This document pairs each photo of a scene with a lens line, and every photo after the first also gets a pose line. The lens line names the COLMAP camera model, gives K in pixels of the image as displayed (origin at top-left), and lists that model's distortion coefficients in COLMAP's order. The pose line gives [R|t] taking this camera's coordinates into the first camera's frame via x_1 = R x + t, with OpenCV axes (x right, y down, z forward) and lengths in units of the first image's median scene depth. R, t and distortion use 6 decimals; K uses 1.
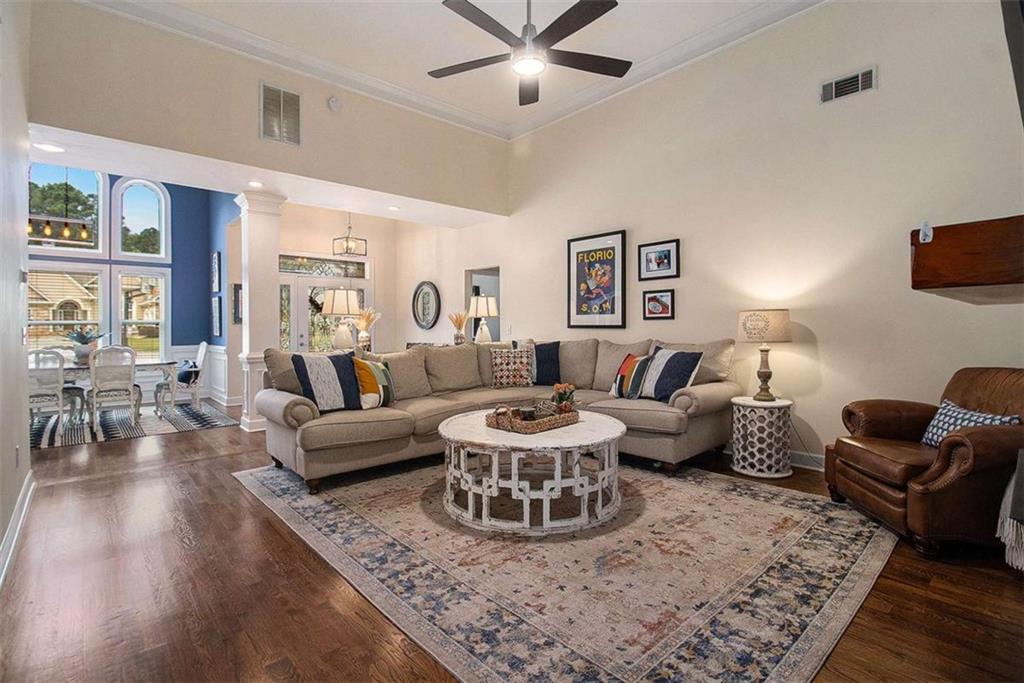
lens RADIAL K [[479.6, 0, 504.8], [0, 479.6, 322.6], [0, 0, 1]] dist [-0.004687, -0.000537]
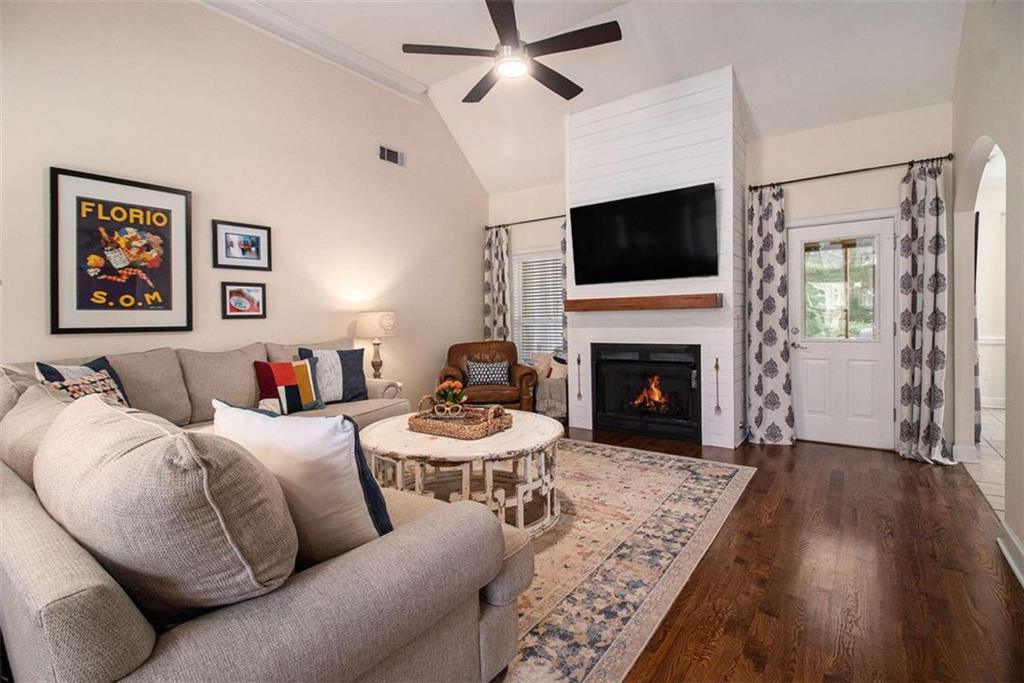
lens RADIAL K [[479.6, 0, 504.8], [0, 479.6, 322.6], [0, 0, 1]] dist [-0.004687, -0.000537]
pose [[-0.199237, 0.005212, 0.979937, -0.626839], [0.015150, 0.999883, -0.002238, 0.010083], [-0.979834, 0.014400, -0.199293, 0.802188]]
